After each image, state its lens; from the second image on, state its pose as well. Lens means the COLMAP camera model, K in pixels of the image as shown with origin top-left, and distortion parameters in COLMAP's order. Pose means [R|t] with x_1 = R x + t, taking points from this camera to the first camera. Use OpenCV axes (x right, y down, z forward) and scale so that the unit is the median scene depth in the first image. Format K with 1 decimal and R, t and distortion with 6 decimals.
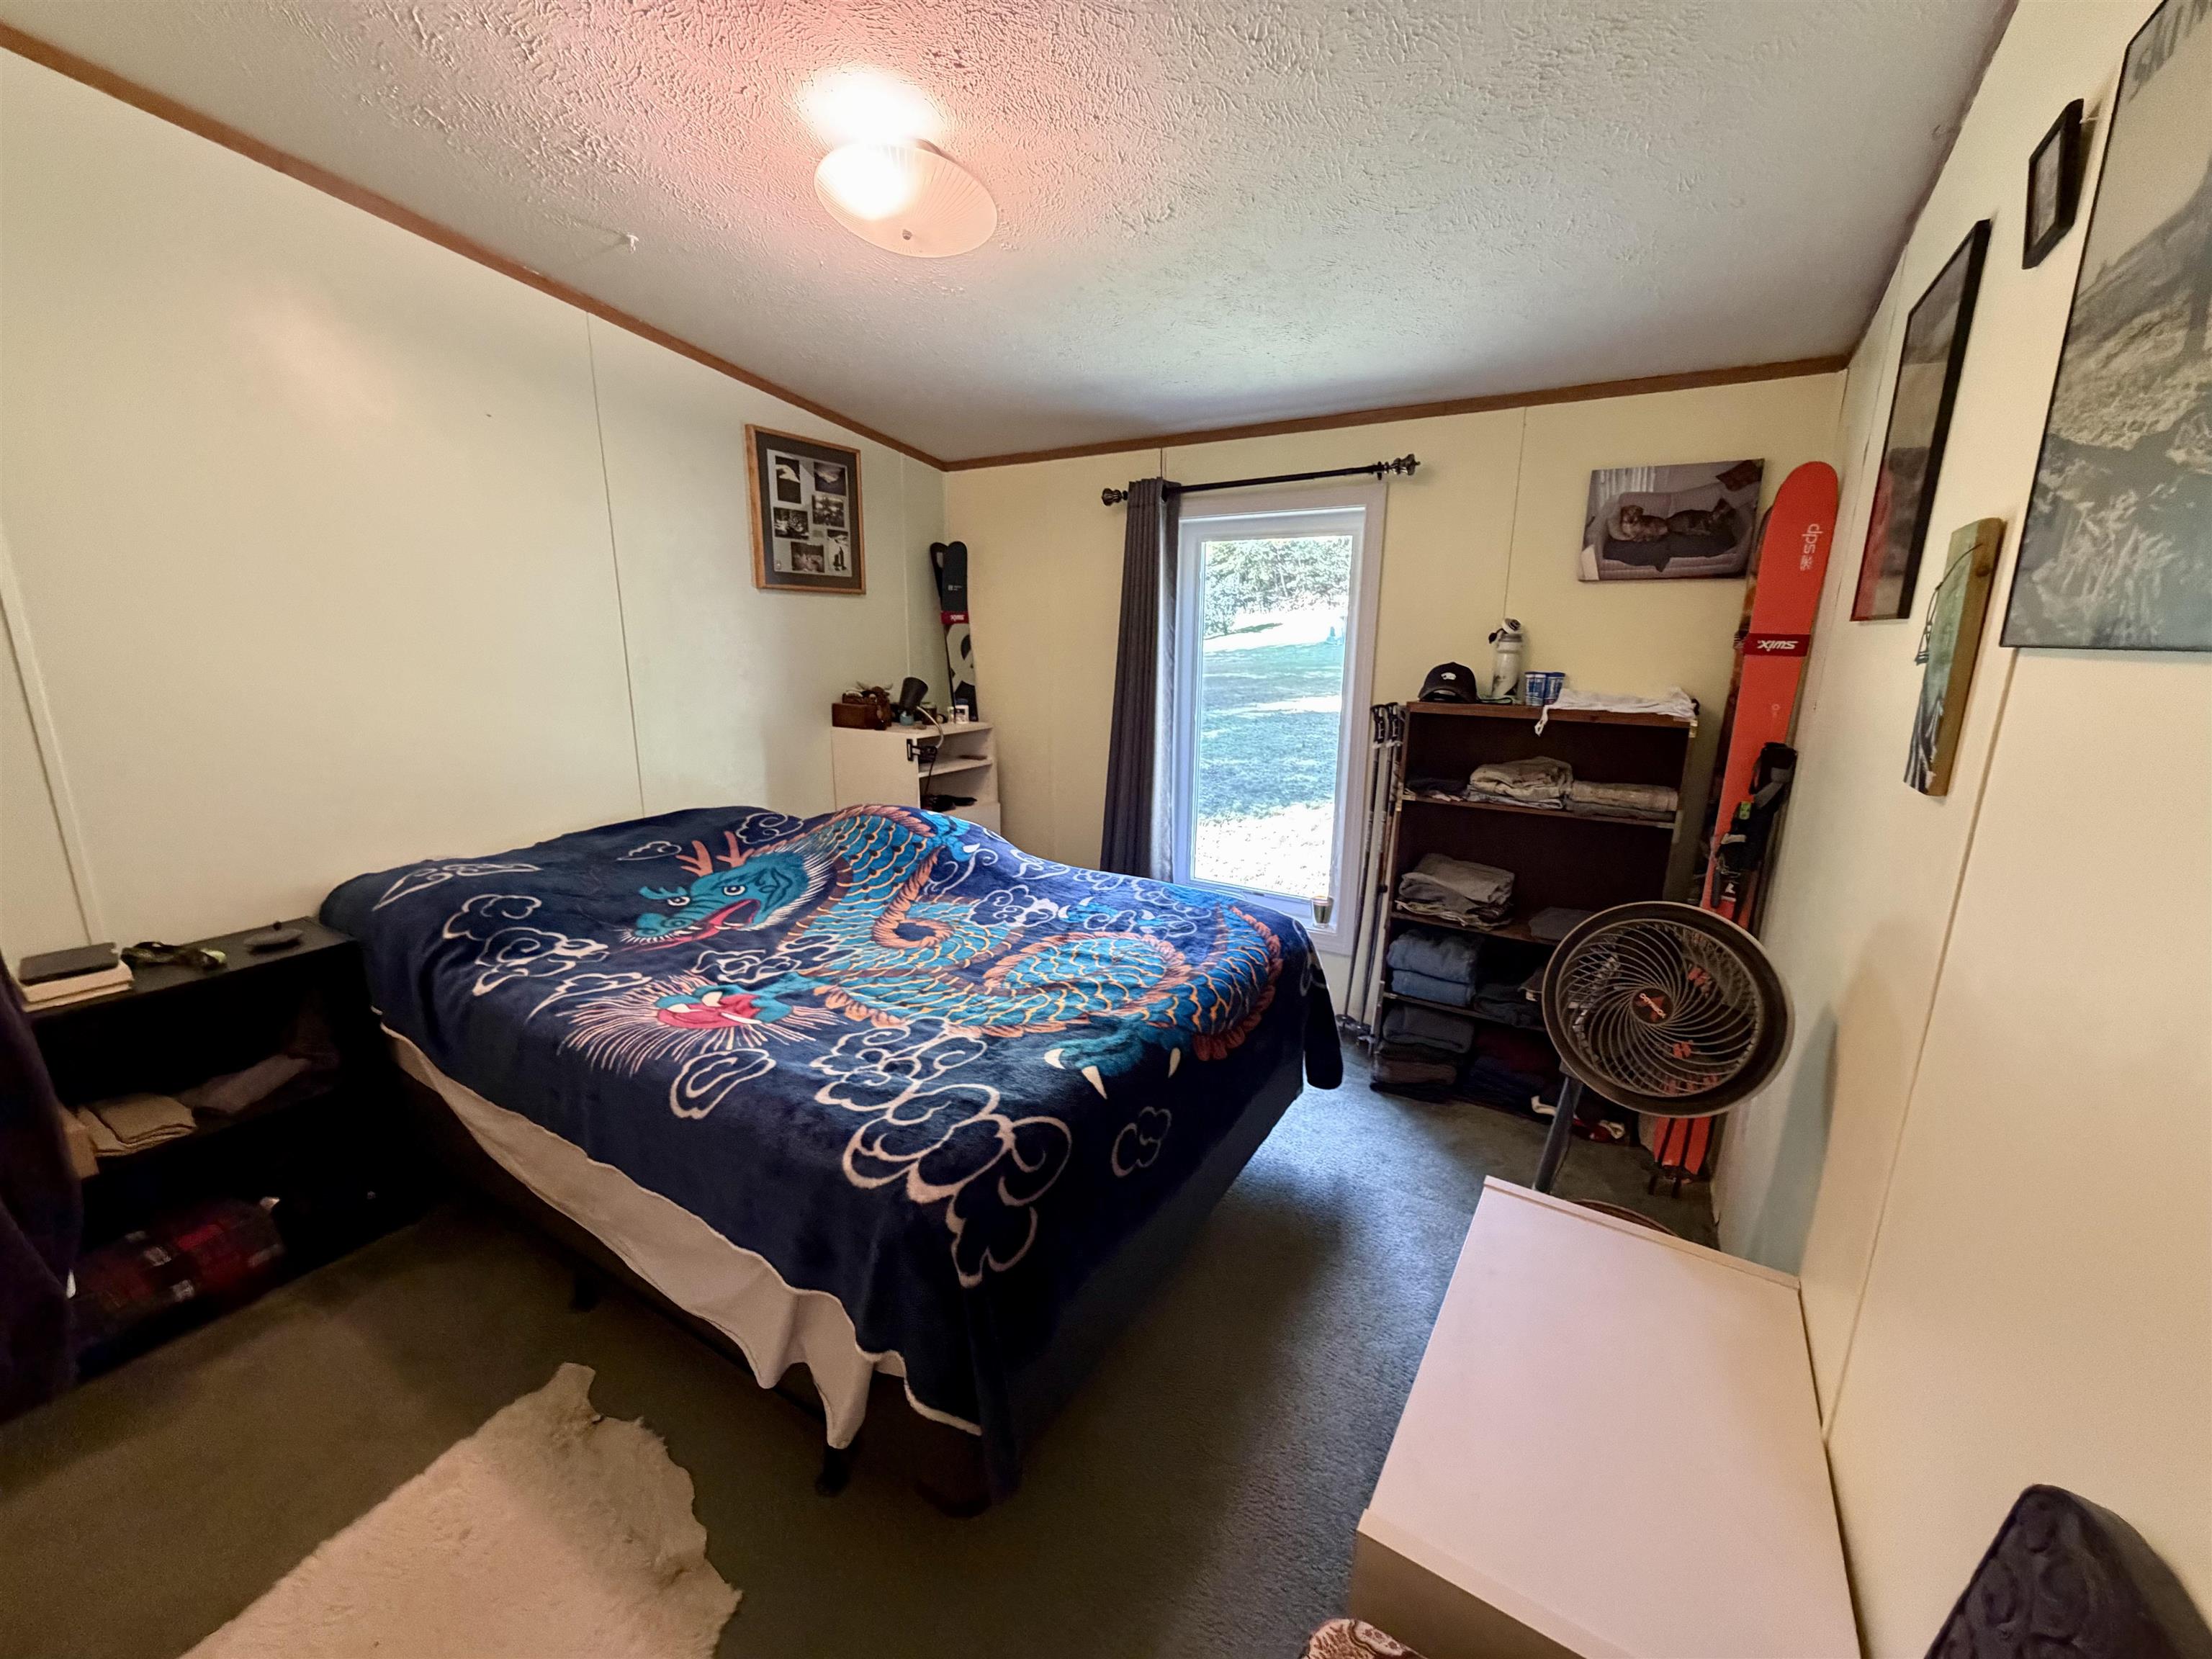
lens RADIAL K [[880.6, 0, 1106.0], [0, 880.6, 829.5], [0, 0, 1]] dist [-0.002462, 0.000395]
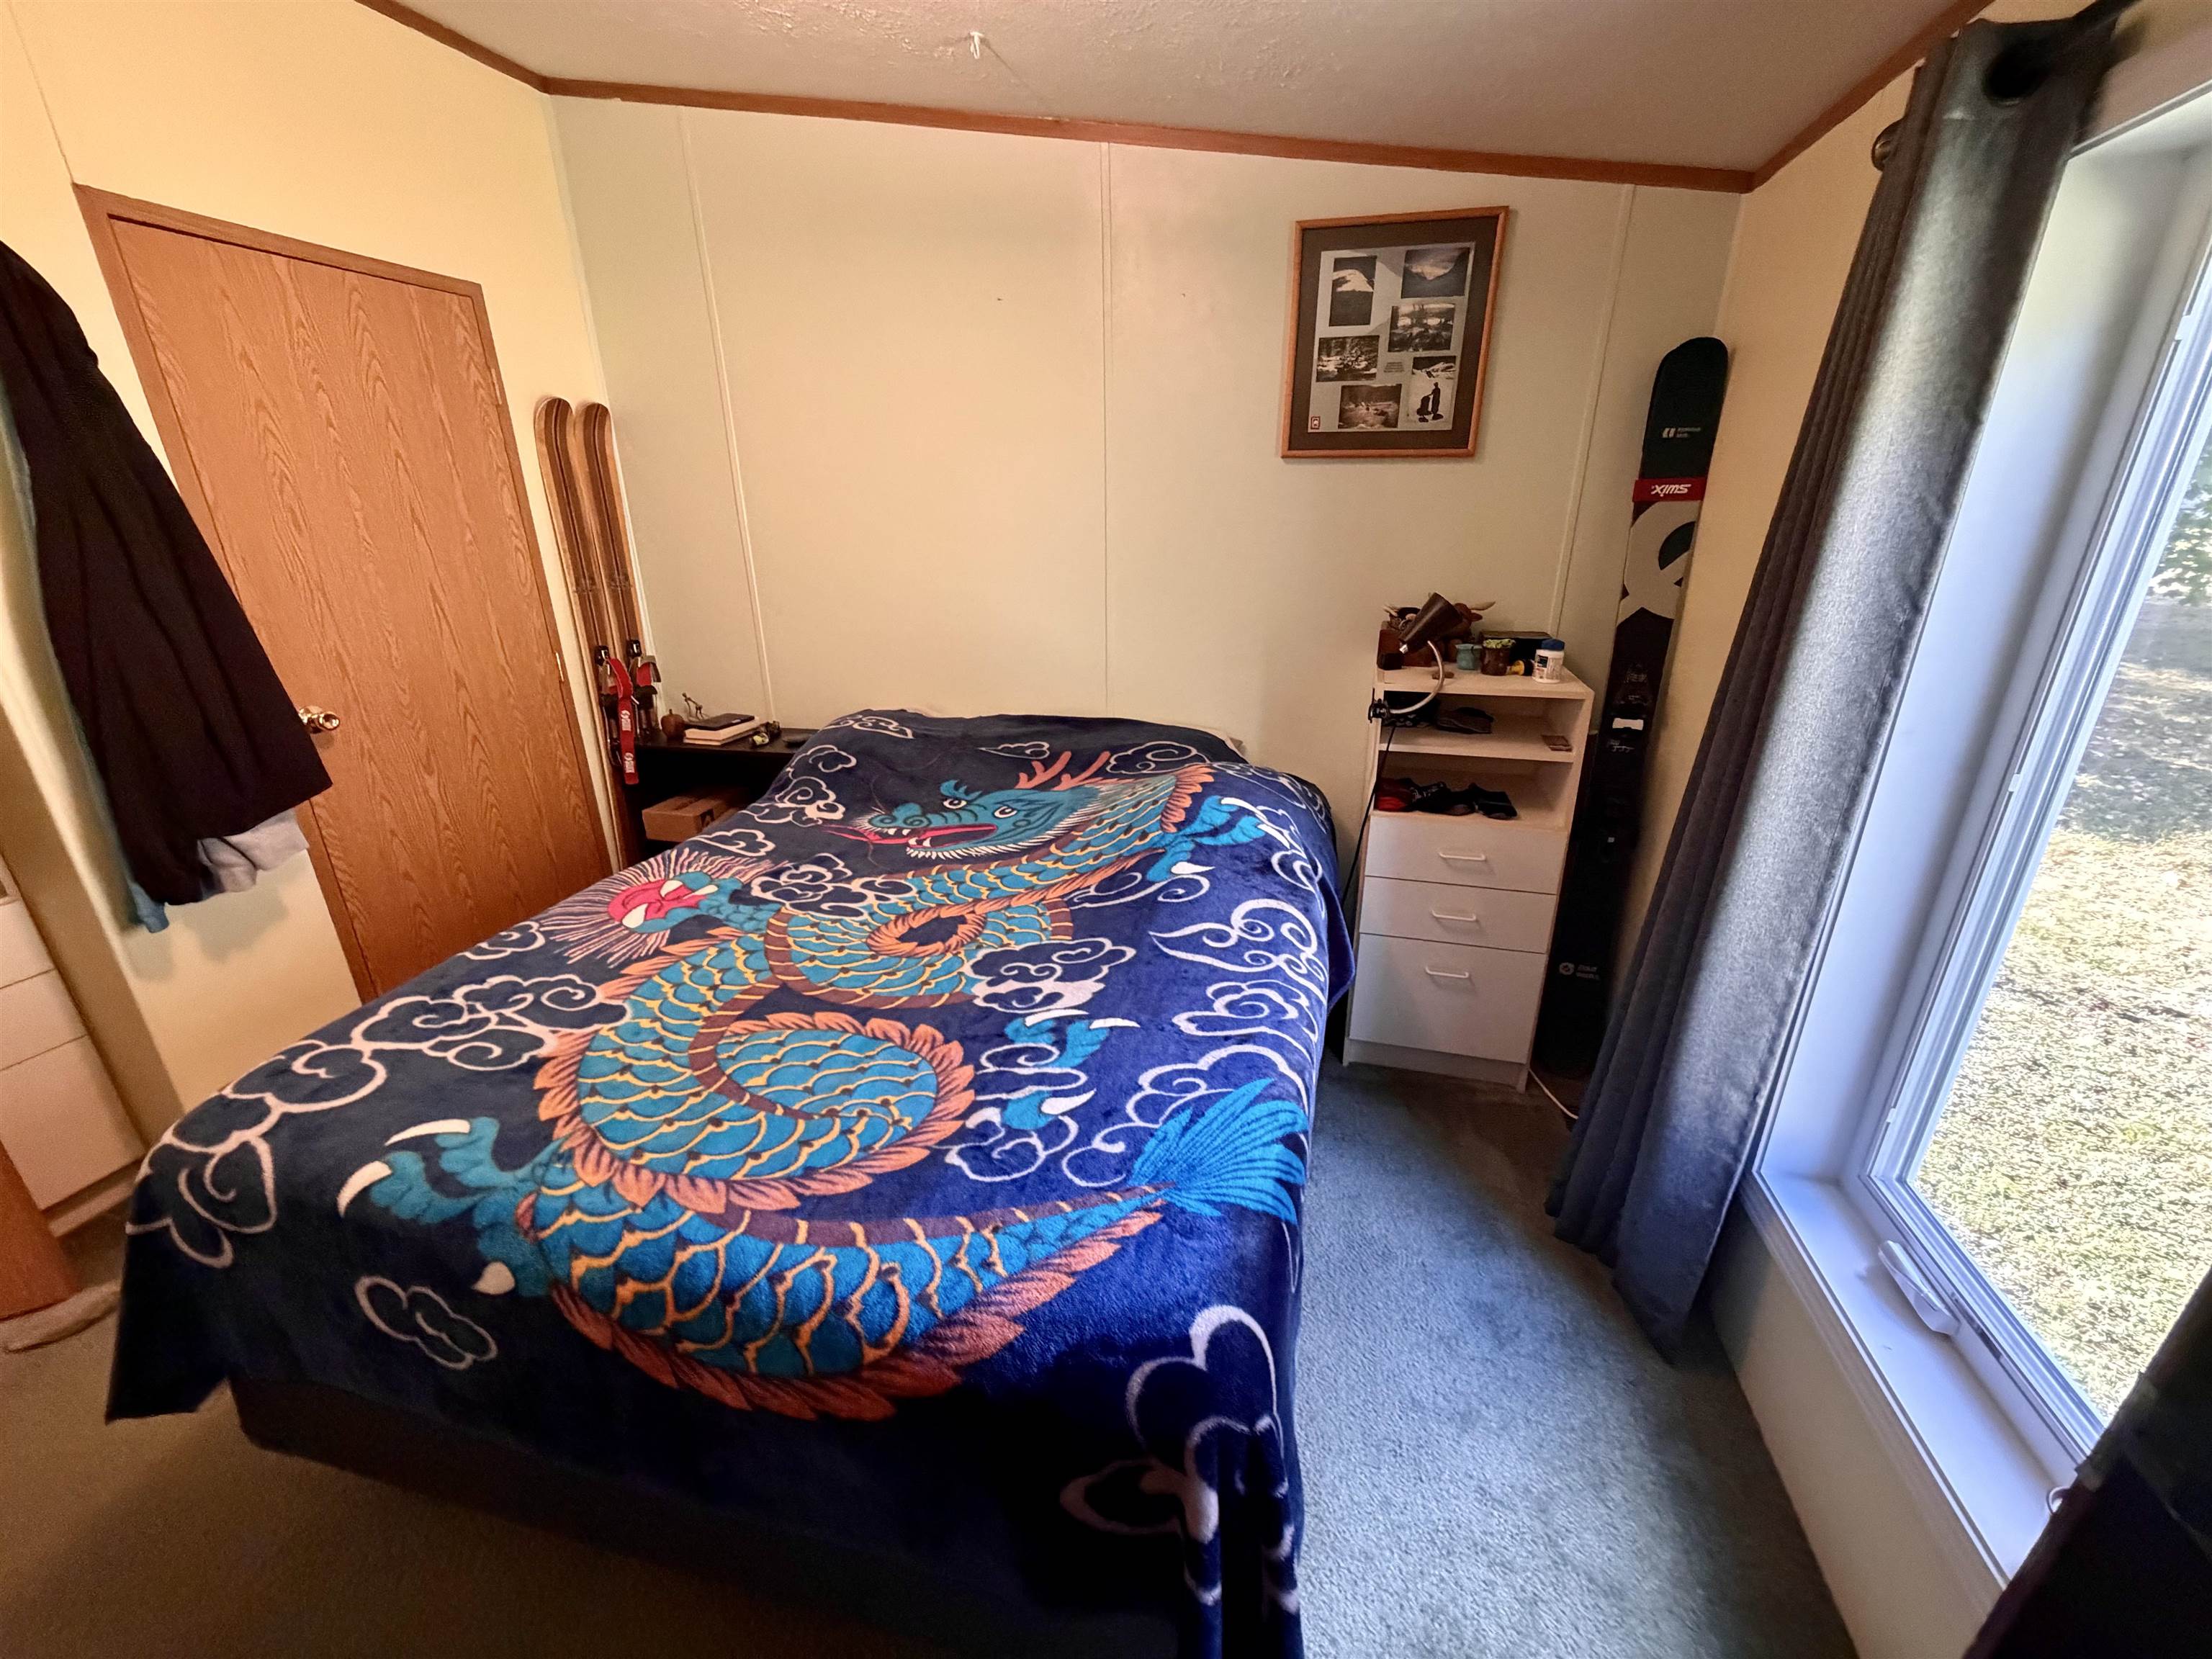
lens RADIAL K [[881.3, 0, 1109.2], [0, 881.3, 828.1], [0, 0, 1]] dist [0.000613, 0.000089]
pose [[0.300935, 0.324288, -0.896814, 0.445429], [-0.205065, 0.940413, 0.271242, -0.189632], [0.931336, 0.102278, 0.349503, 0.798515]]
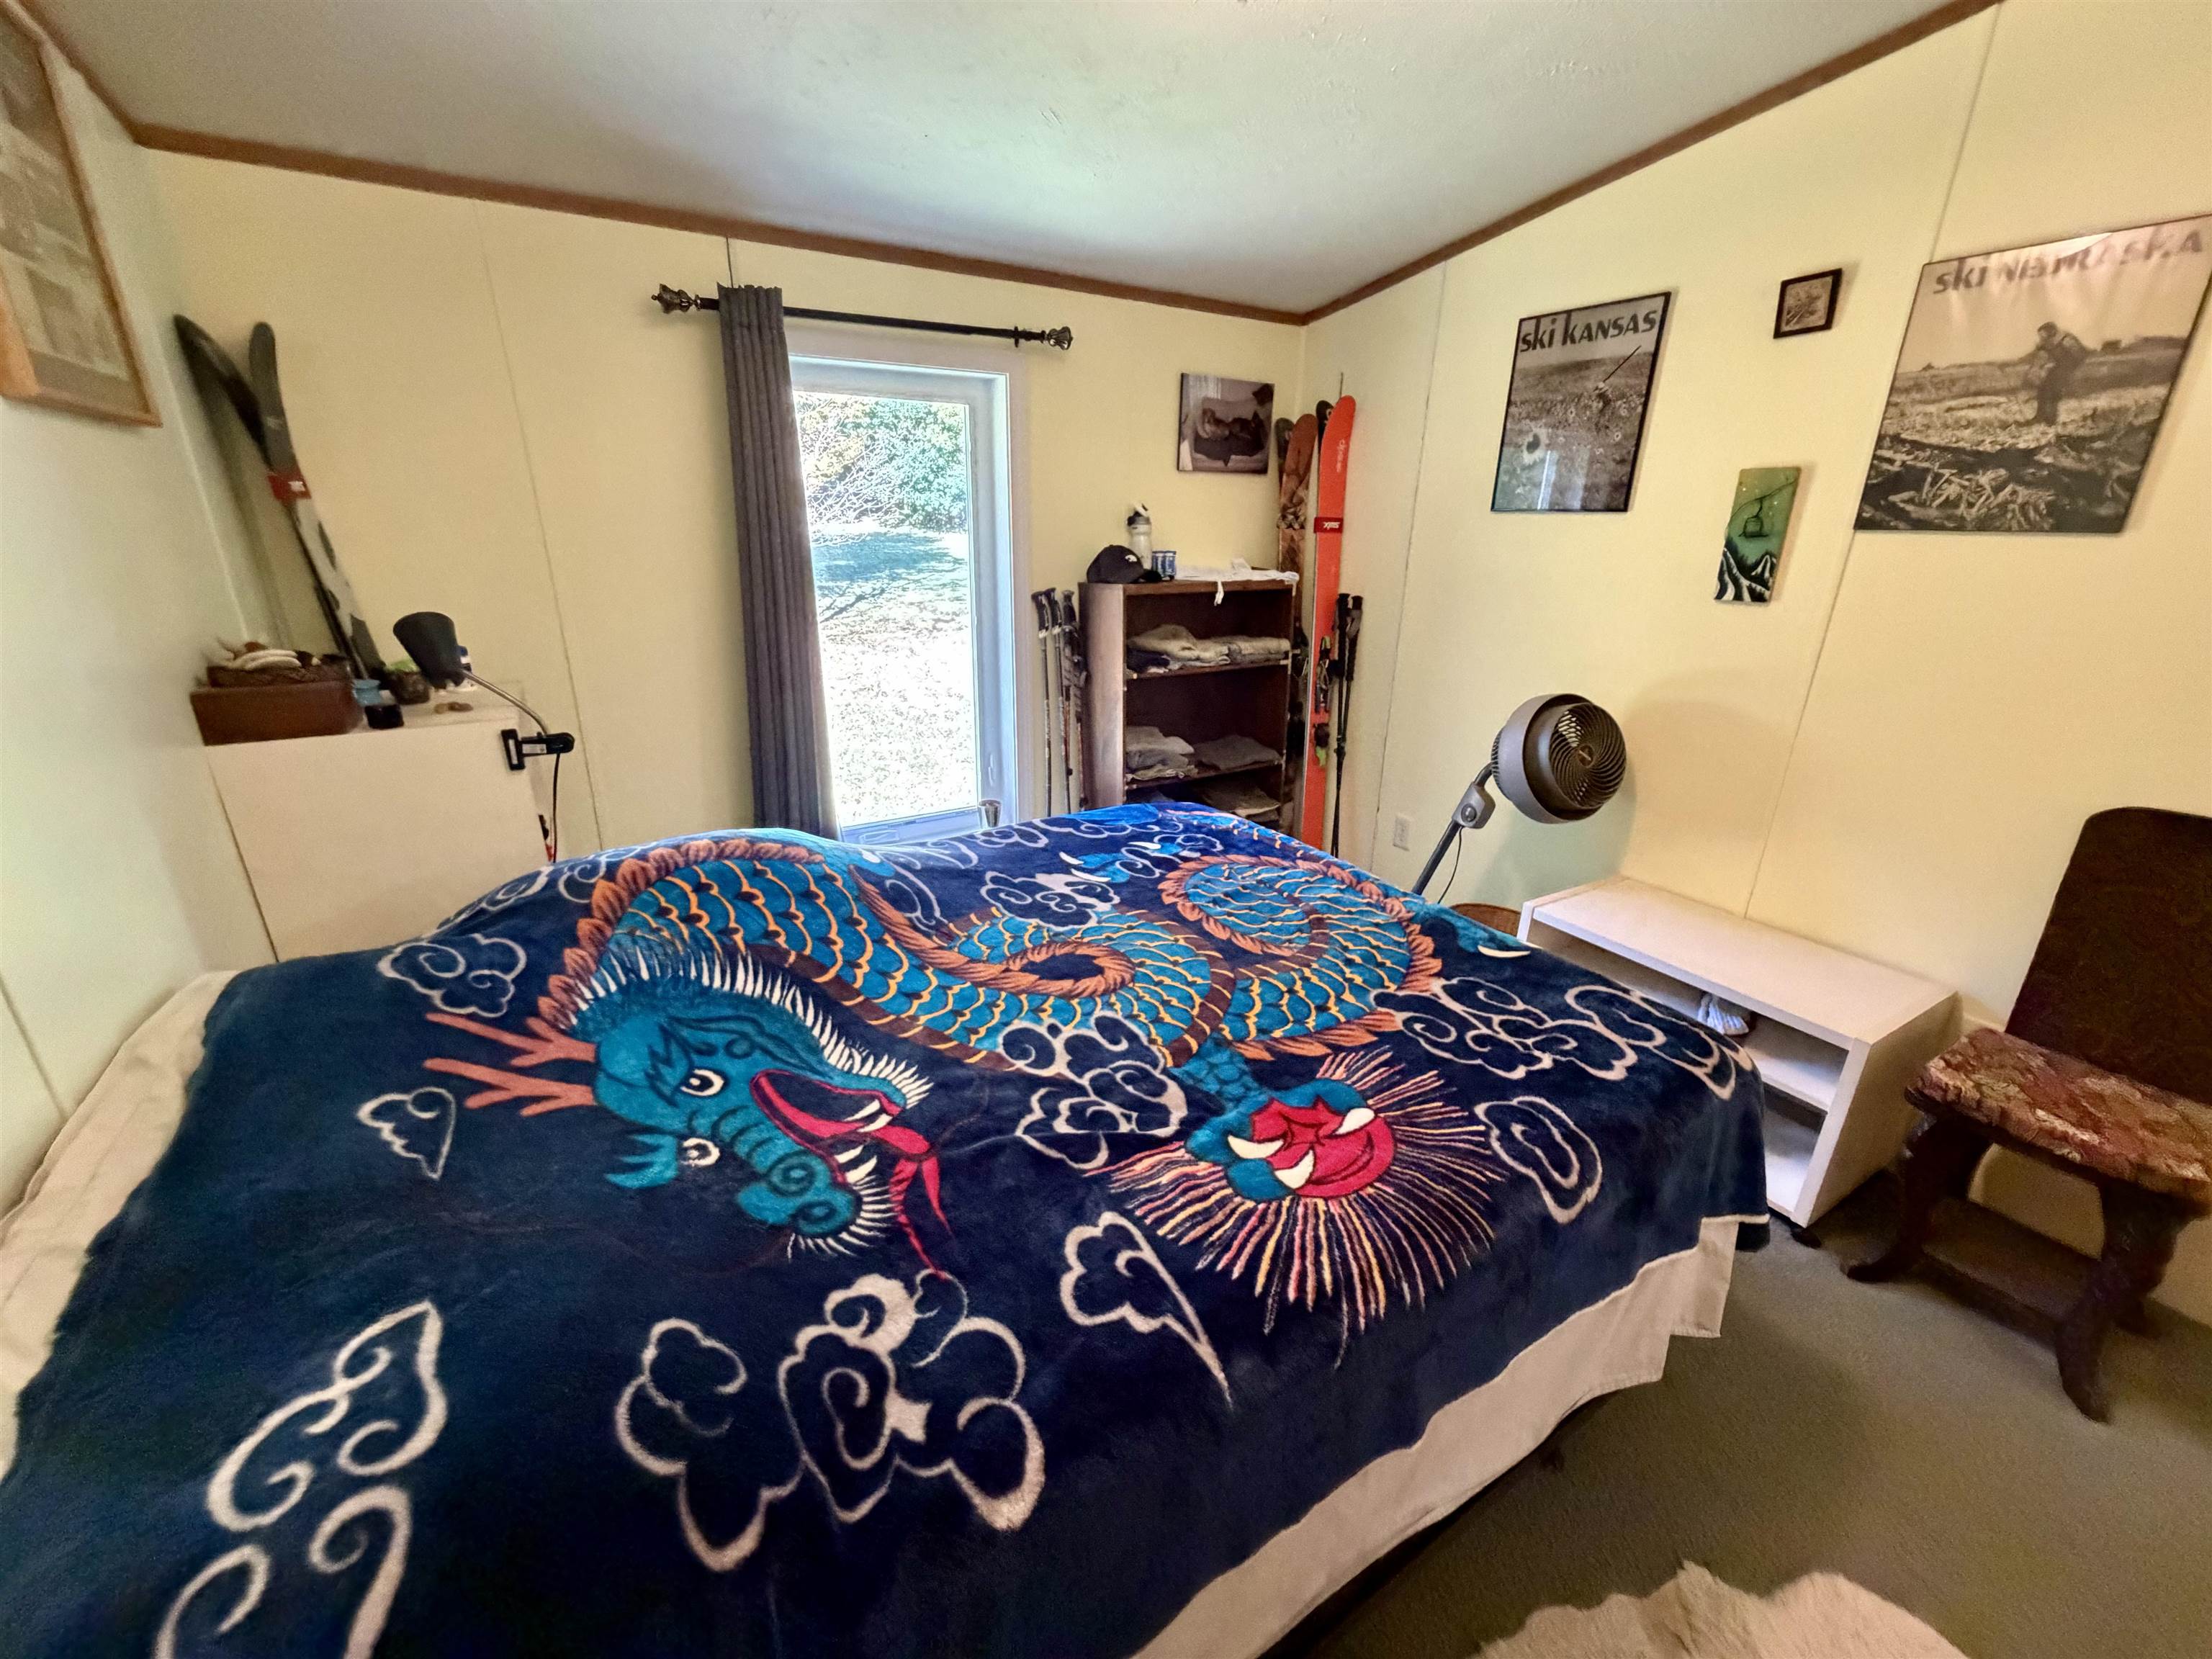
lens RADIAL K [[883.8, 0, 1106.0], [0, 883.8, 829.5], [0, 0, 1]] dist [0.000235, 0.000344]
pose [[0.444711, -0.305362, 0.842013, -0.703811], [0.191808, 0.950748, 0.243492, -0.141283], [-0.874896, 0.053221, 0.481379, 0.577624]]
